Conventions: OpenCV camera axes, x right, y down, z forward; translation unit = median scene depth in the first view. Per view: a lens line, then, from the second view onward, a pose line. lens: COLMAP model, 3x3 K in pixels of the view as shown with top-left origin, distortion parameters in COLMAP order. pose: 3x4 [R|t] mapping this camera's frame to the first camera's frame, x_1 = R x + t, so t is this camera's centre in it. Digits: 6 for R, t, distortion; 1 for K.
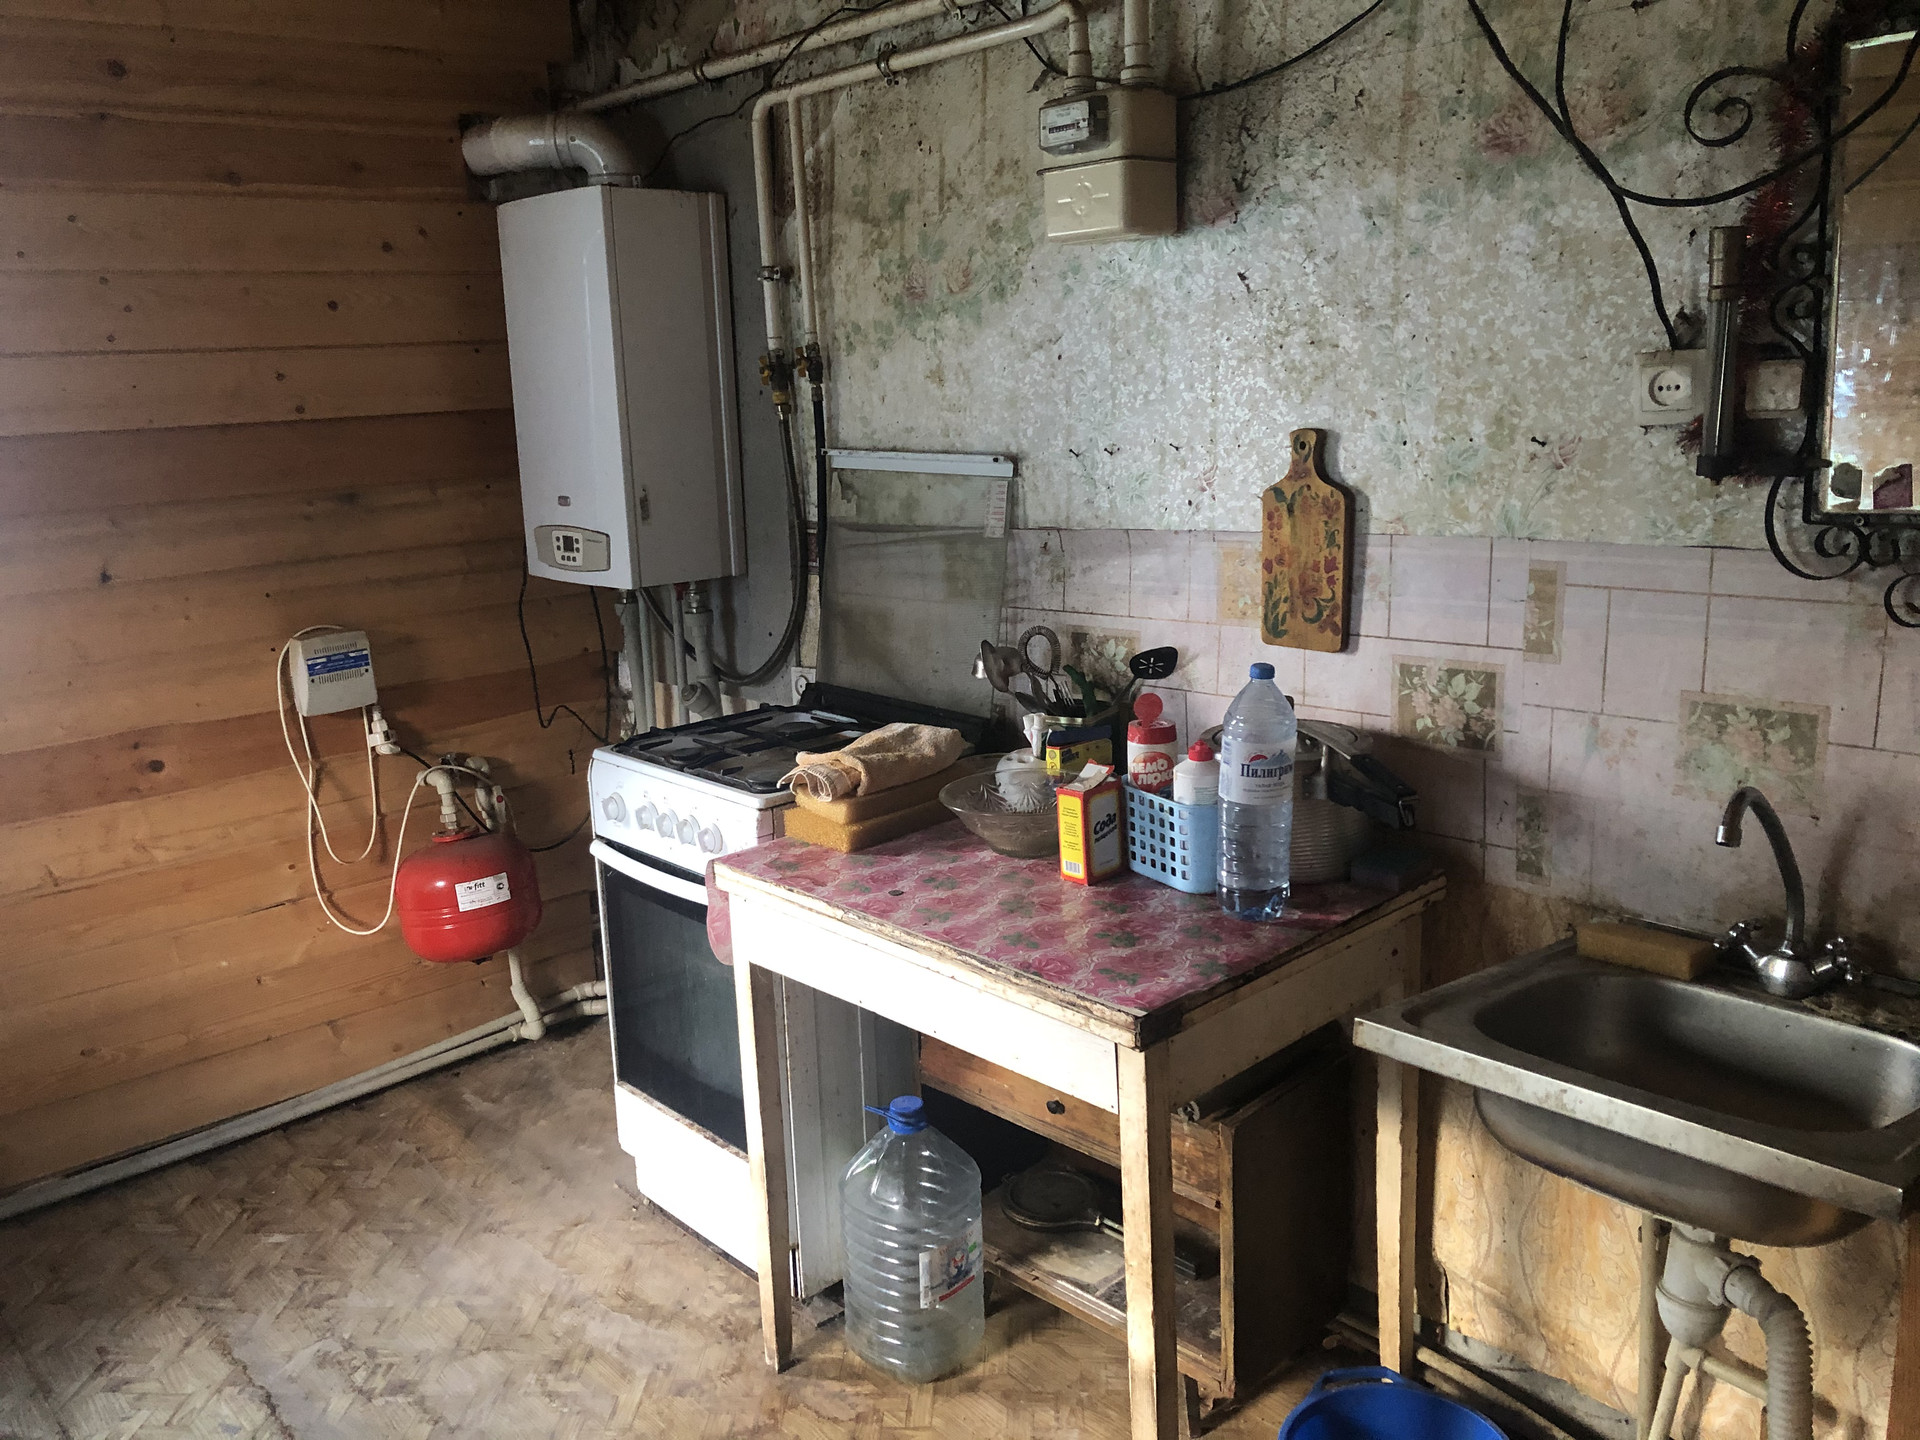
lens RADIAL K [[1588.7, 0, 956.4], [0, 1588.7, 710.4], [0, 0, 1]] dist [0.025761, 0.008241]
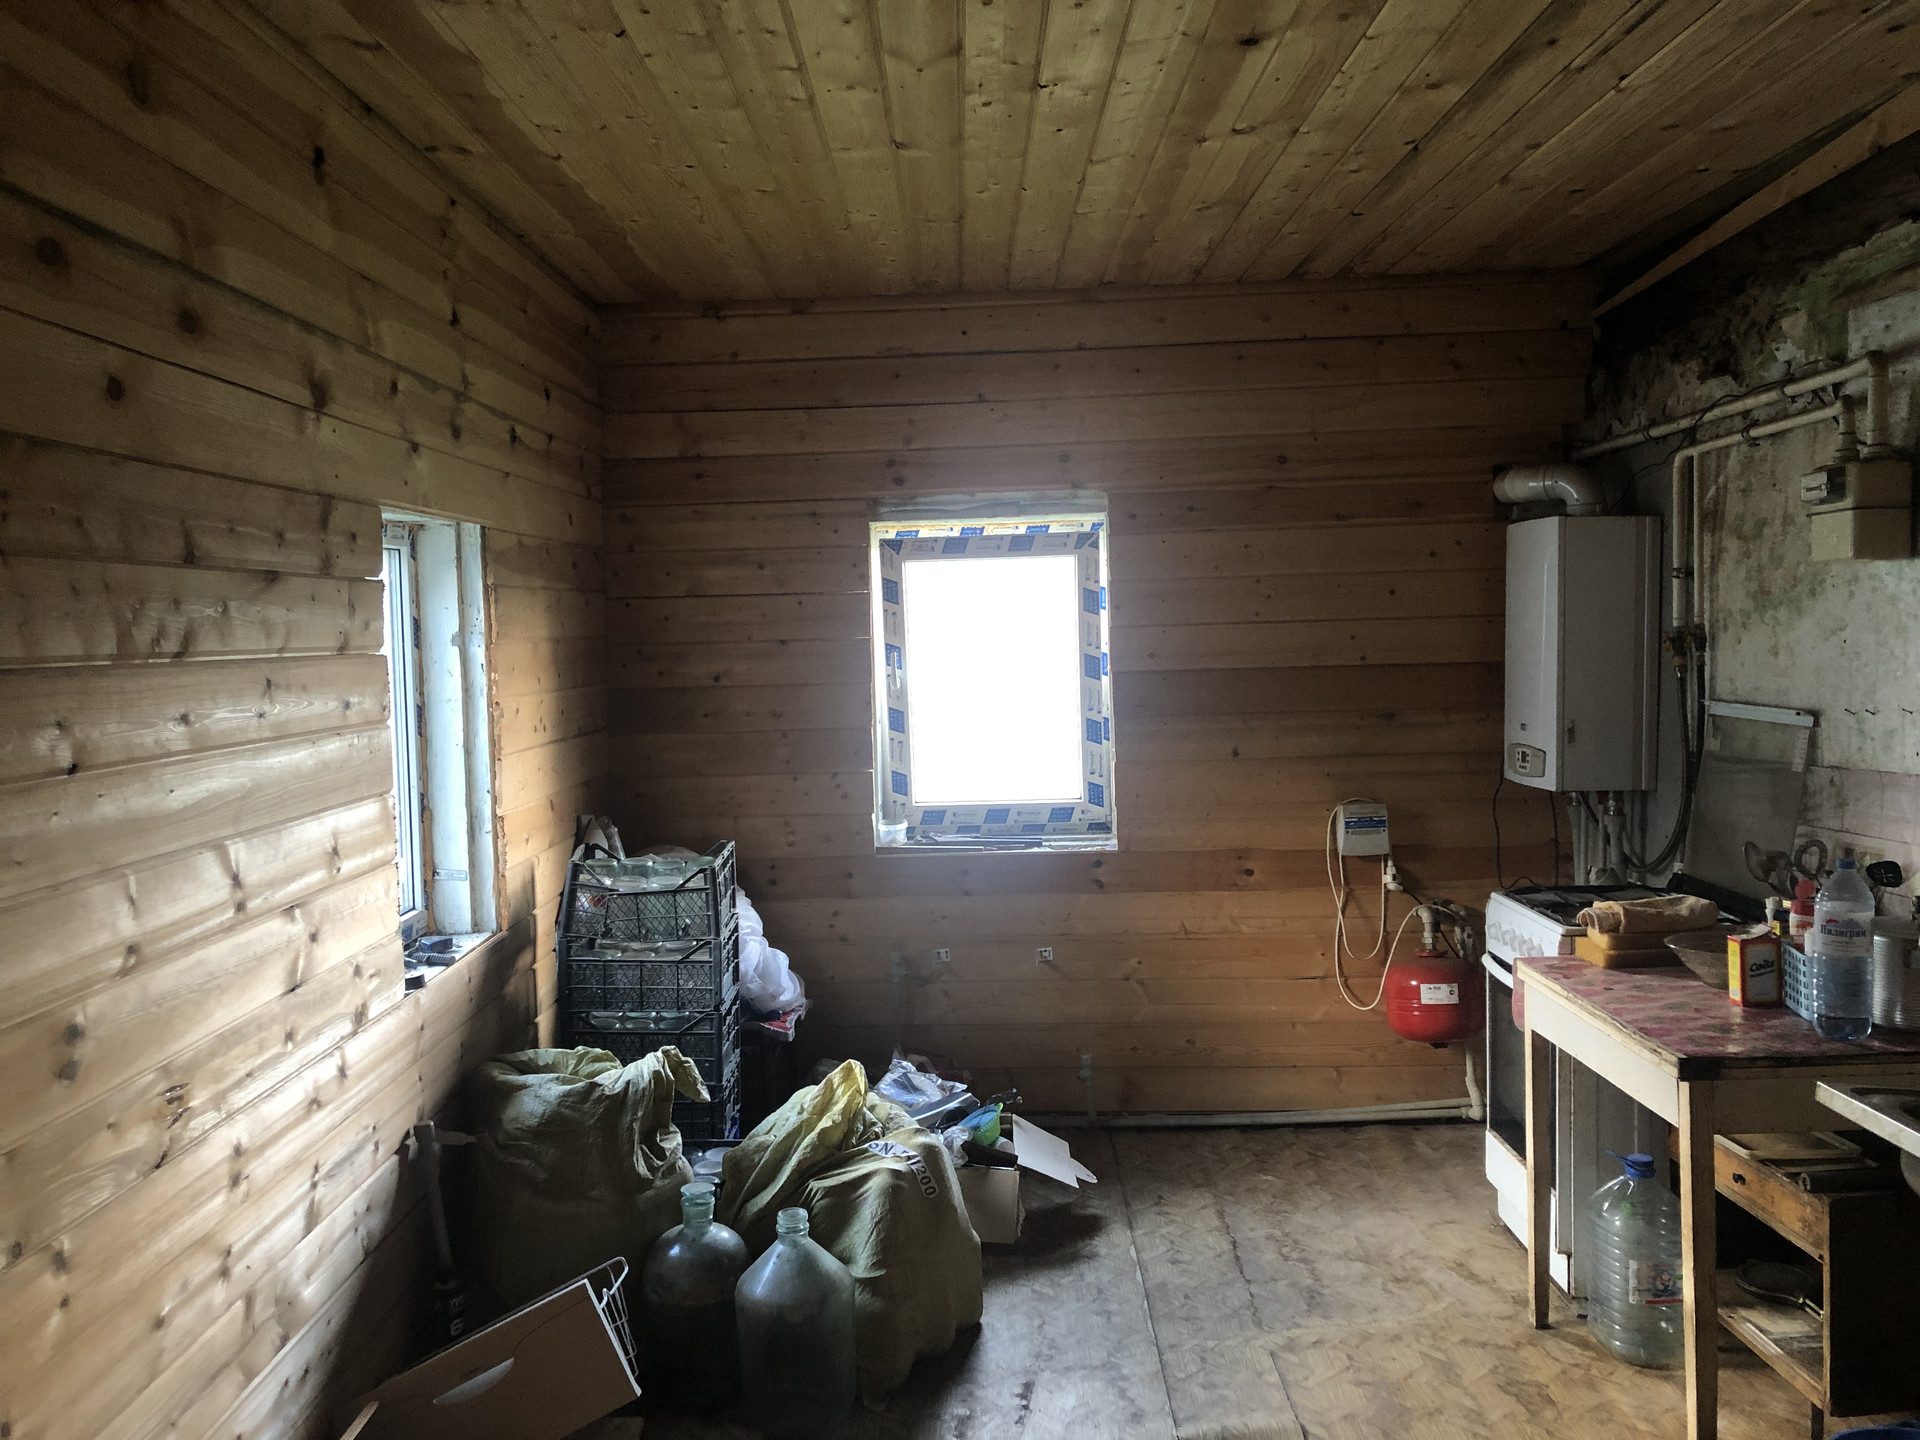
lens RADIAL K [[1588.7, 0, 956.4], [0, 1588.7, 710.4], [0, 0, 1]] dist [0.025761, 0.008241]
pose [[0.733017, 0.057383, -0.677786, 0.387817], [-0.153396, 0.984713, -0.082528, 0.055204], [0.662688, 0.164464, 0.730613, -0.424153]]
